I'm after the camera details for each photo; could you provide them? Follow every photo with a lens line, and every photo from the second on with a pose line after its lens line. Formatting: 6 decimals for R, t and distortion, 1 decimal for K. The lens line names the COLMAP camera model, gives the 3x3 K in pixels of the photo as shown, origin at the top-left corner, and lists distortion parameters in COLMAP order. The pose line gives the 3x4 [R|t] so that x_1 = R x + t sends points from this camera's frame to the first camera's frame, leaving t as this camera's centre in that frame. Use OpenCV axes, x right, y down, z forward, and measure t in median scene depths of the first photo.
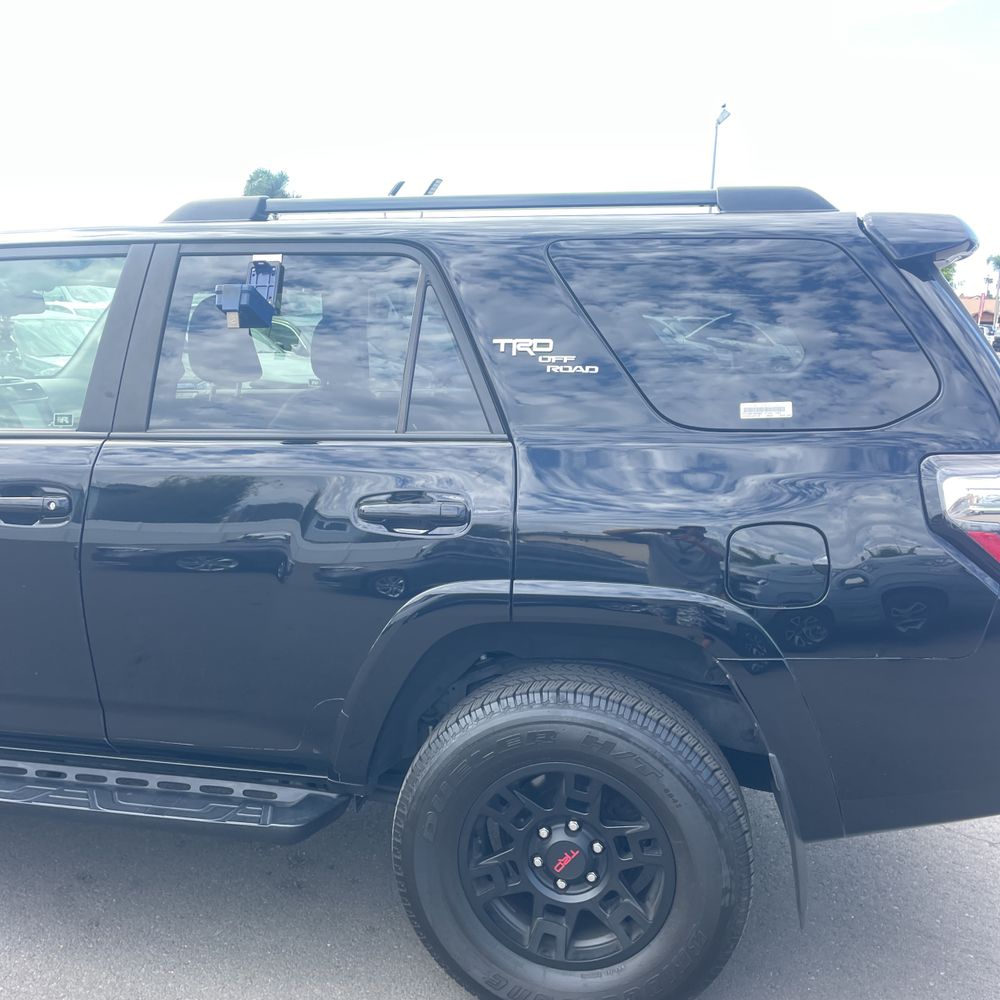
lens RADIAL K [[1000.0, 0, 496.8], [0, 1000.0, 460.0], [0, 0, 1]] dist [0.073801, -0.102608]
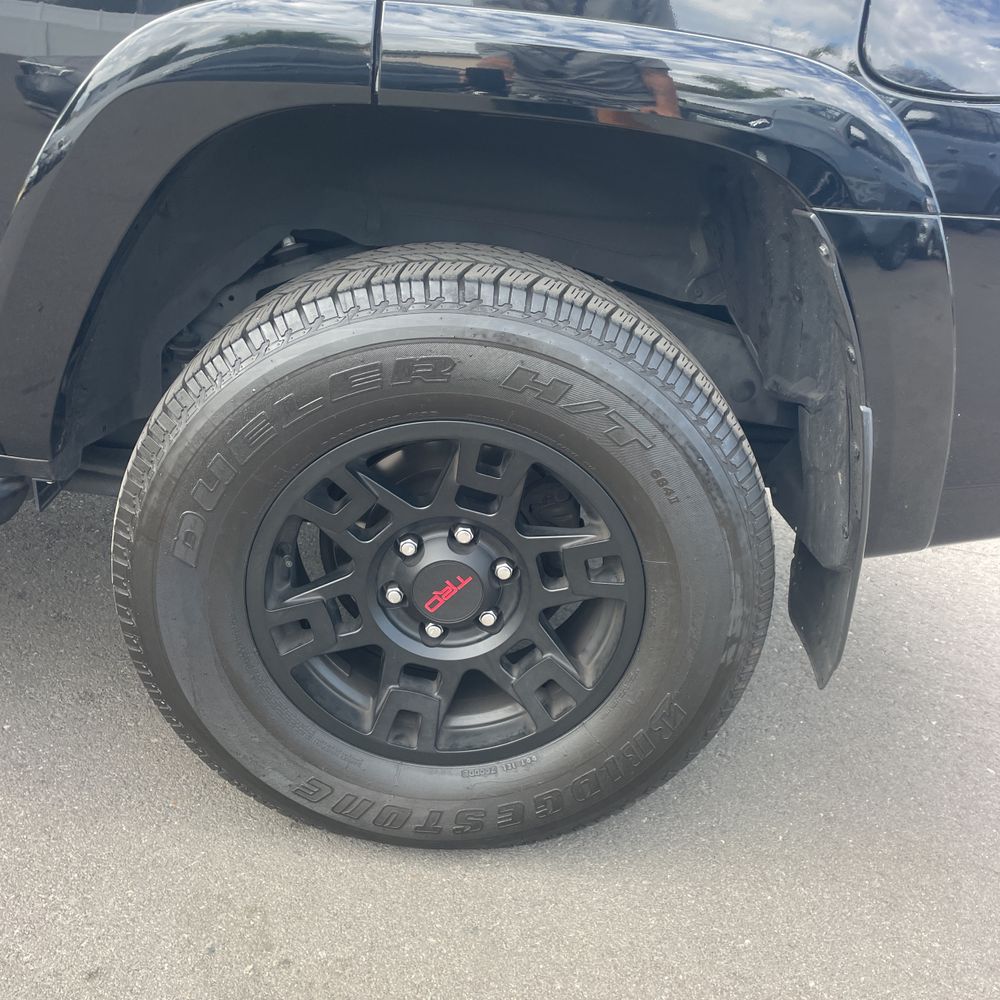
lens RADIAL K [[996.3, 0, 497.5], [0, 996.3, 485.7], [0, 0, 1]] dist [0.102412, -0.140934]
pose [[0.972534, 0.007505, 0.232639, -0.032822], [-0.078166, 0.951967, 0.296057, 0.175844], [-0.219243, -0.306110, 0.926407, 0.503649]]
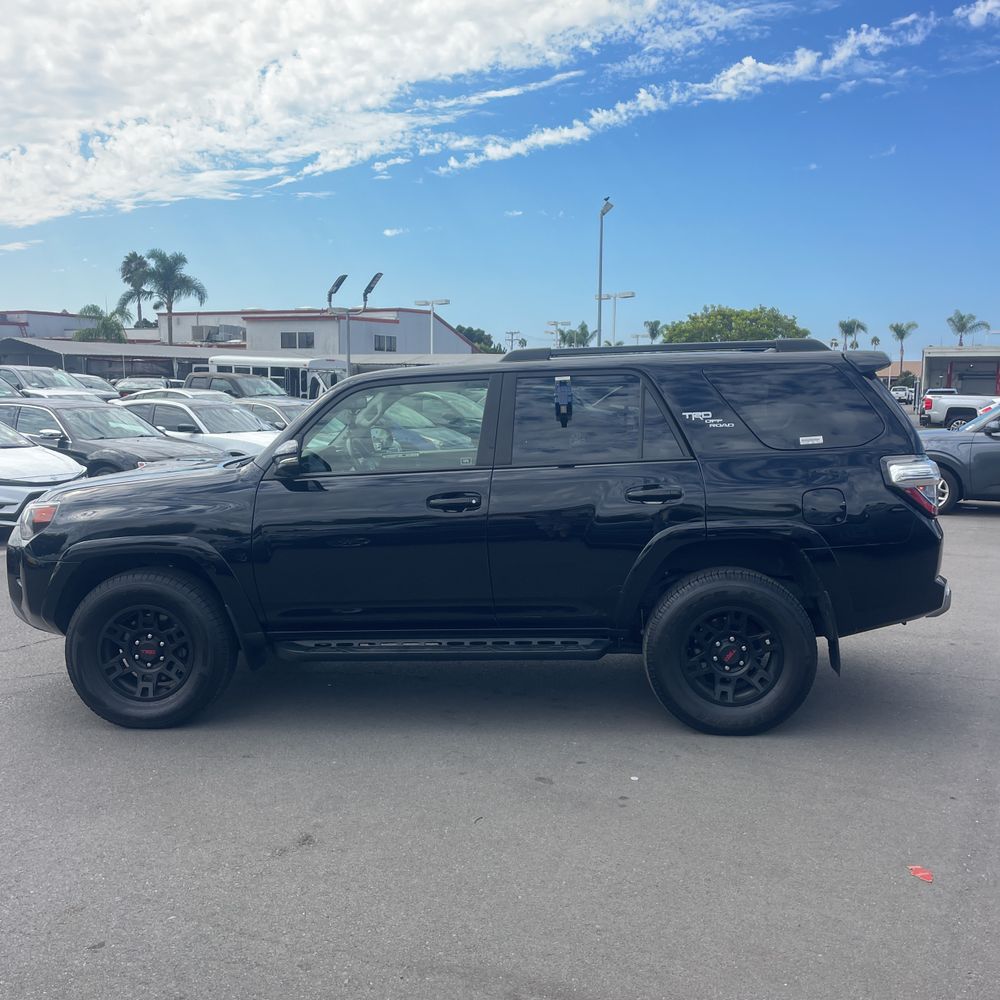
lens RADIAL K [[1022.7, 0, 495.9], [0, 1022.7, 476.6], [0, 0, 1]] dist [0.111806, -0.210564]
pose [[0.990460, -0.042884, 0.130958, -0.691825], [0.050099, 0.997374, -0.052304, 0.109854], [-0.128371, 0.058366, 0.990007, -1.116356]]
